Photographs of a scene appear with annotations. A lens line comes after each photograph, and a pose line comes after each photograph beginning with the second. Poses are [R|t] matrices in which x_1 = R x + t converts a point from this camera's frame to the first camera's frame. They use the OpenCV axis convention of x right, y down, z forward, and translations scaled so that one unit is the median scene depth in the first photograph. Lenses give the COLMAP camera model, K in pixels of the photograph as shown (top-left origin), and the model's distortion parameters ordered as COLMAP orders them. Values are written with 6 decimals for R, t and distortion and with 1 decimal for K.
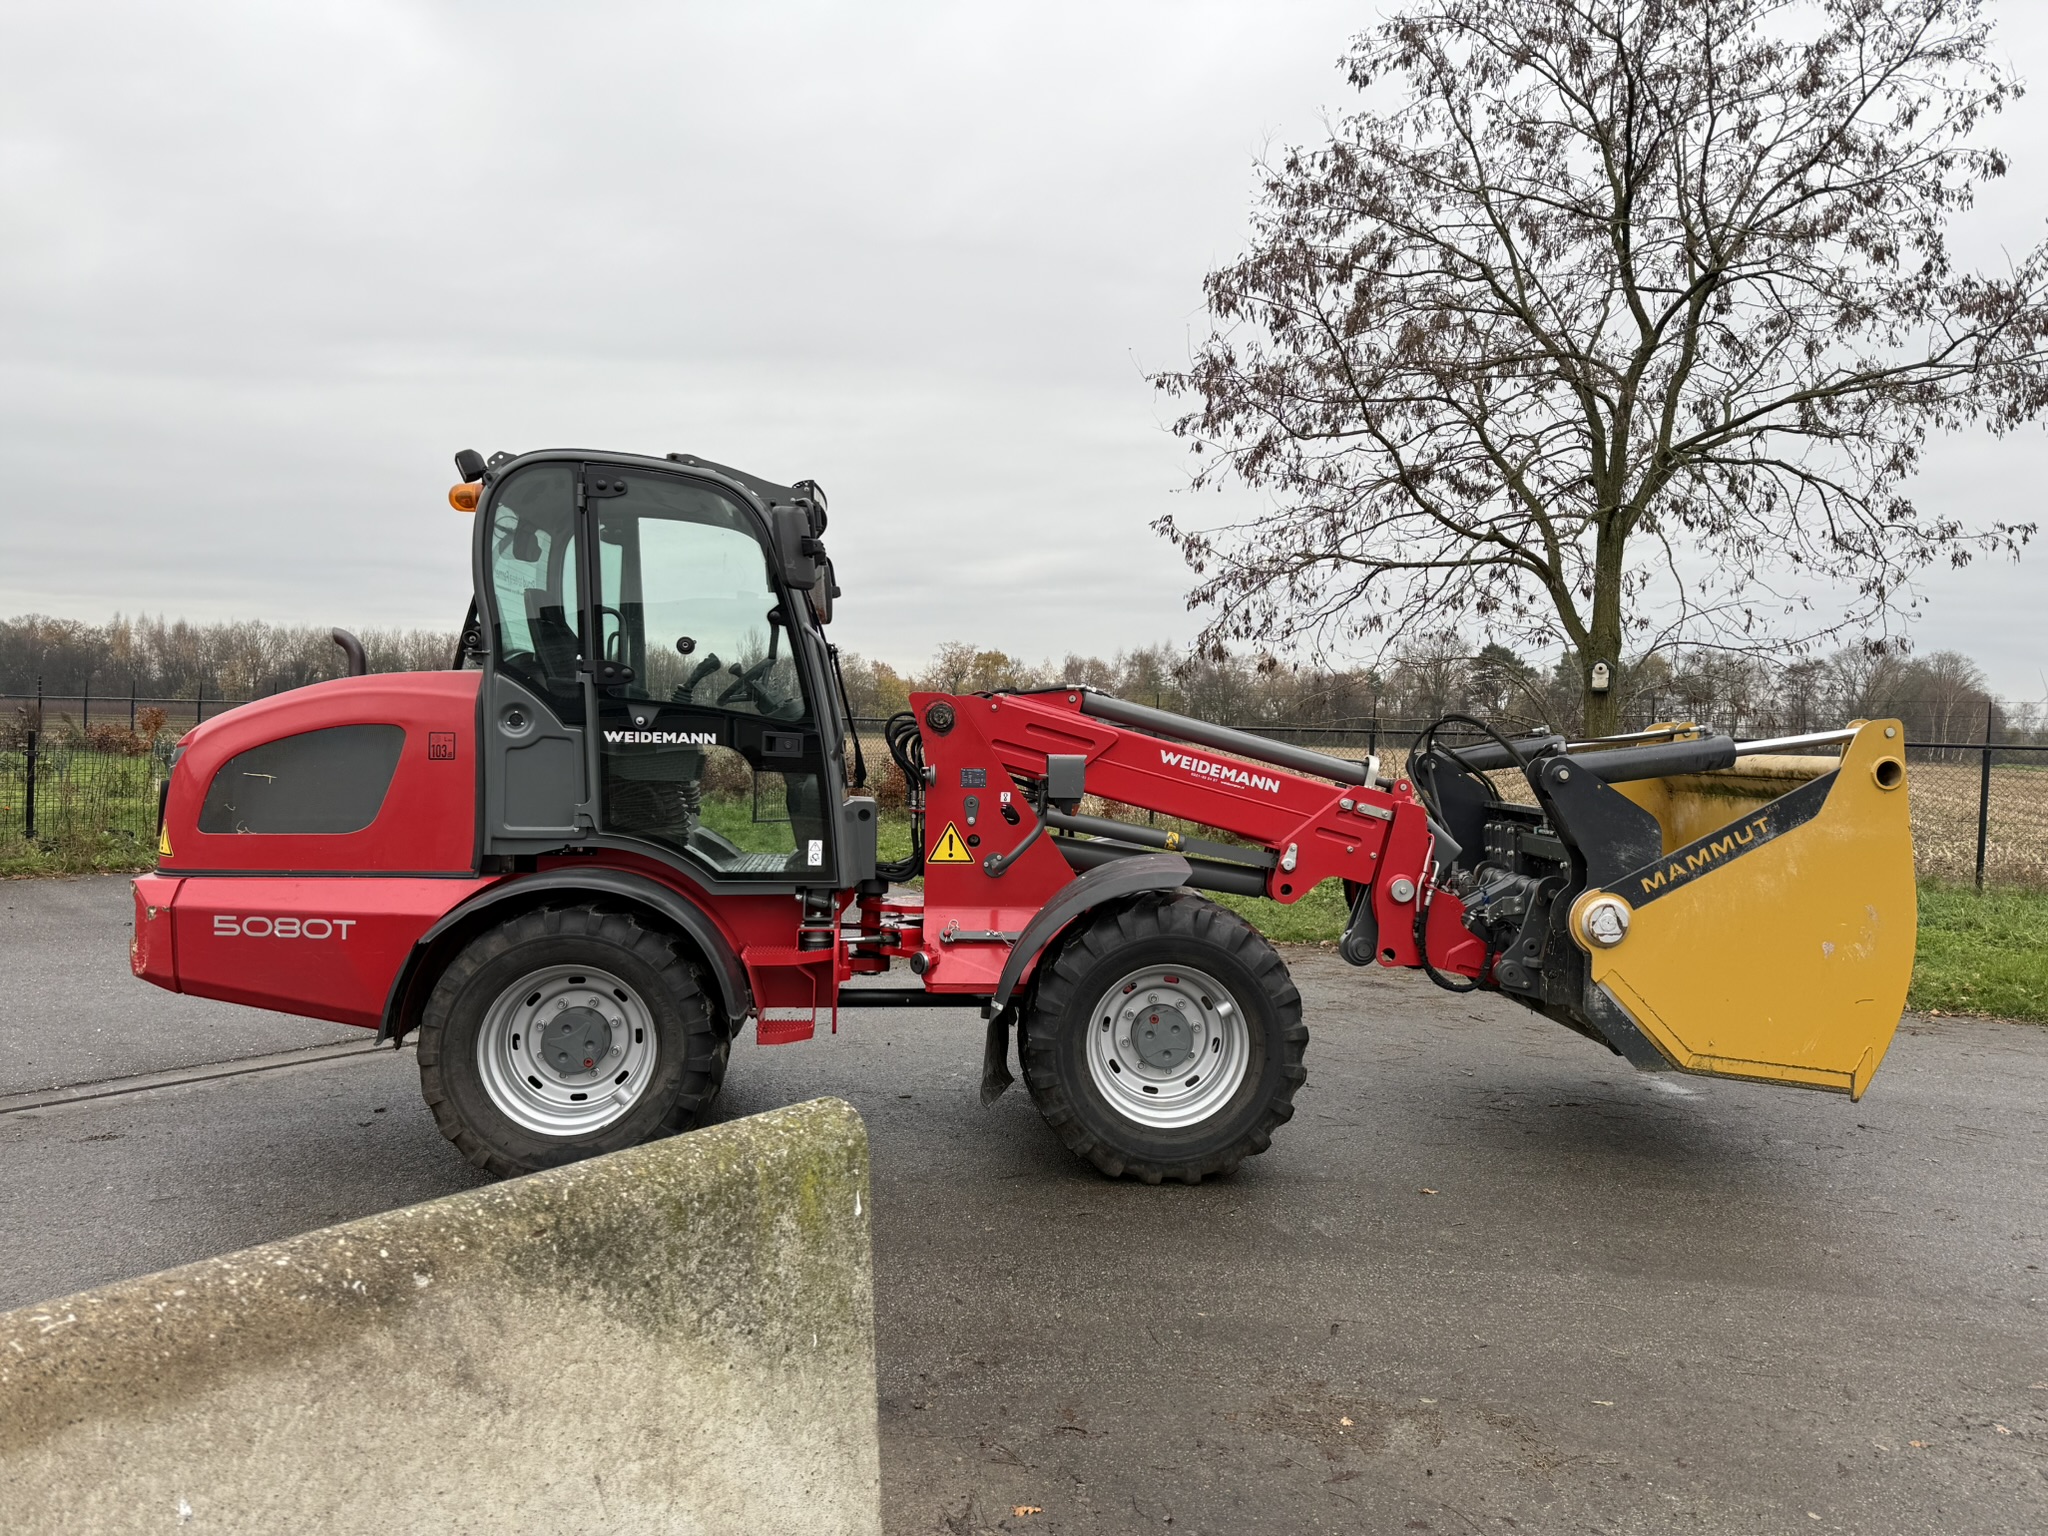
lens RADIAL K [[1450.0, 0, 1024.0], [0, 1450.0, 768.0], [0, 0, 1]] dist [0.142707, -0.261044]
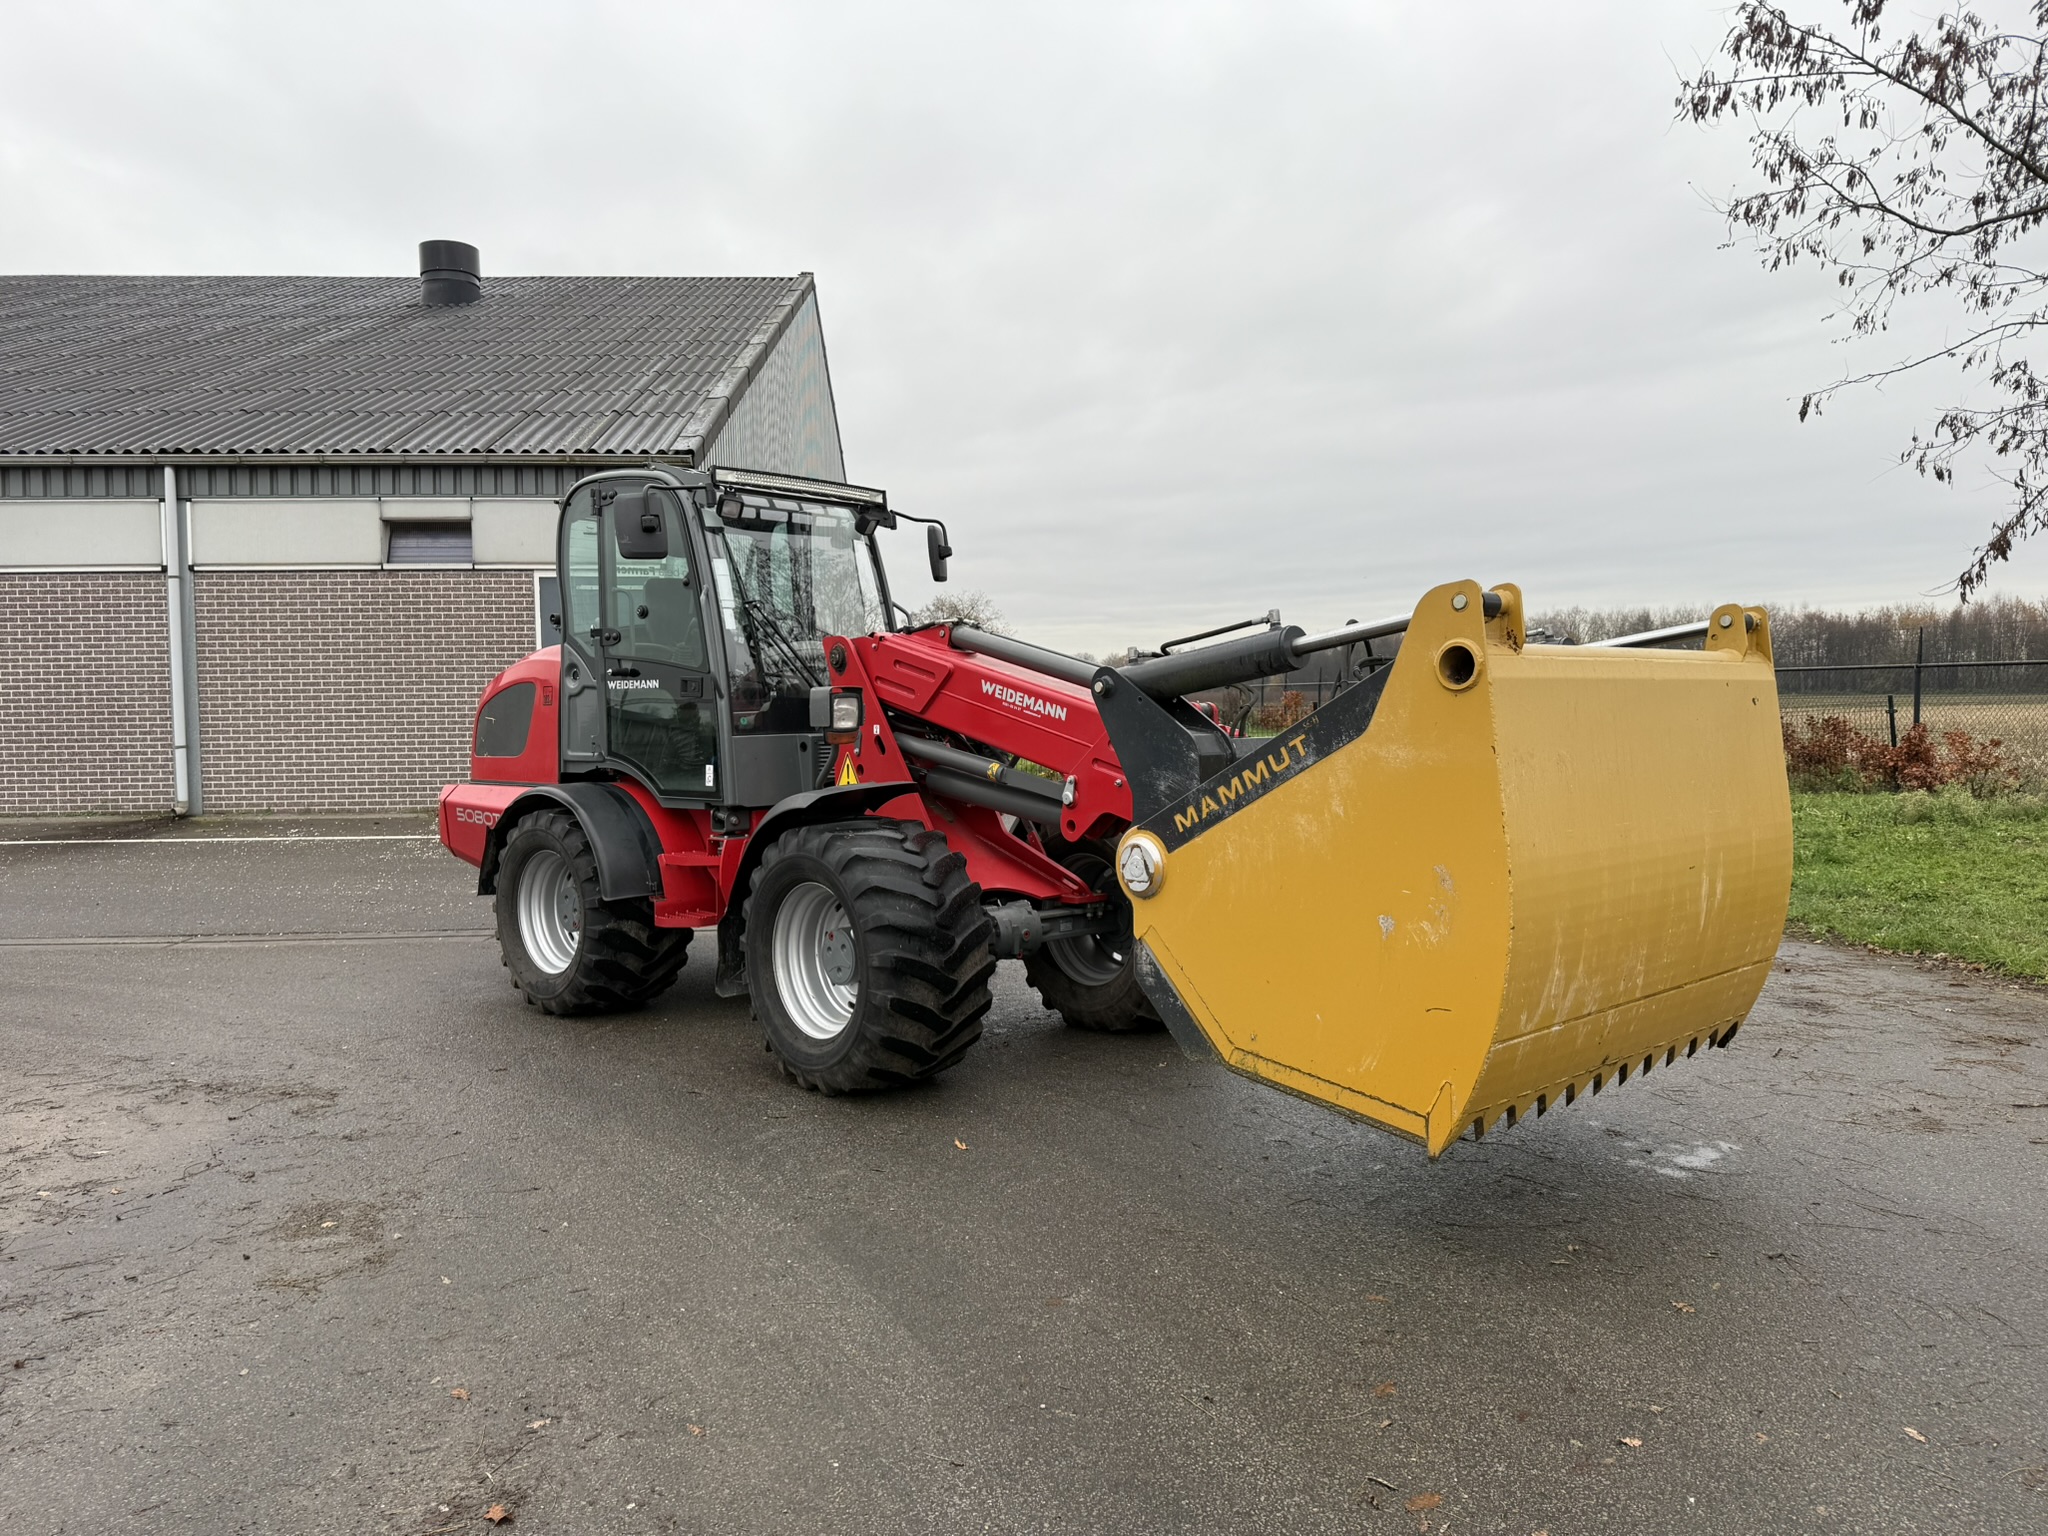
lens RADIAL K [[1450.0, 0, 1024.0], [0, 1450.0, 768.0], [0, 0, 1]] dist [0.142707, -0.261044]
pose [[0.631030, 0.004505, -0.775745, 0.969387], [0.005802, 0.999928, 0.010527, 0.041200], [0.775737, -0.011144, 0.630958, 0.443355]]
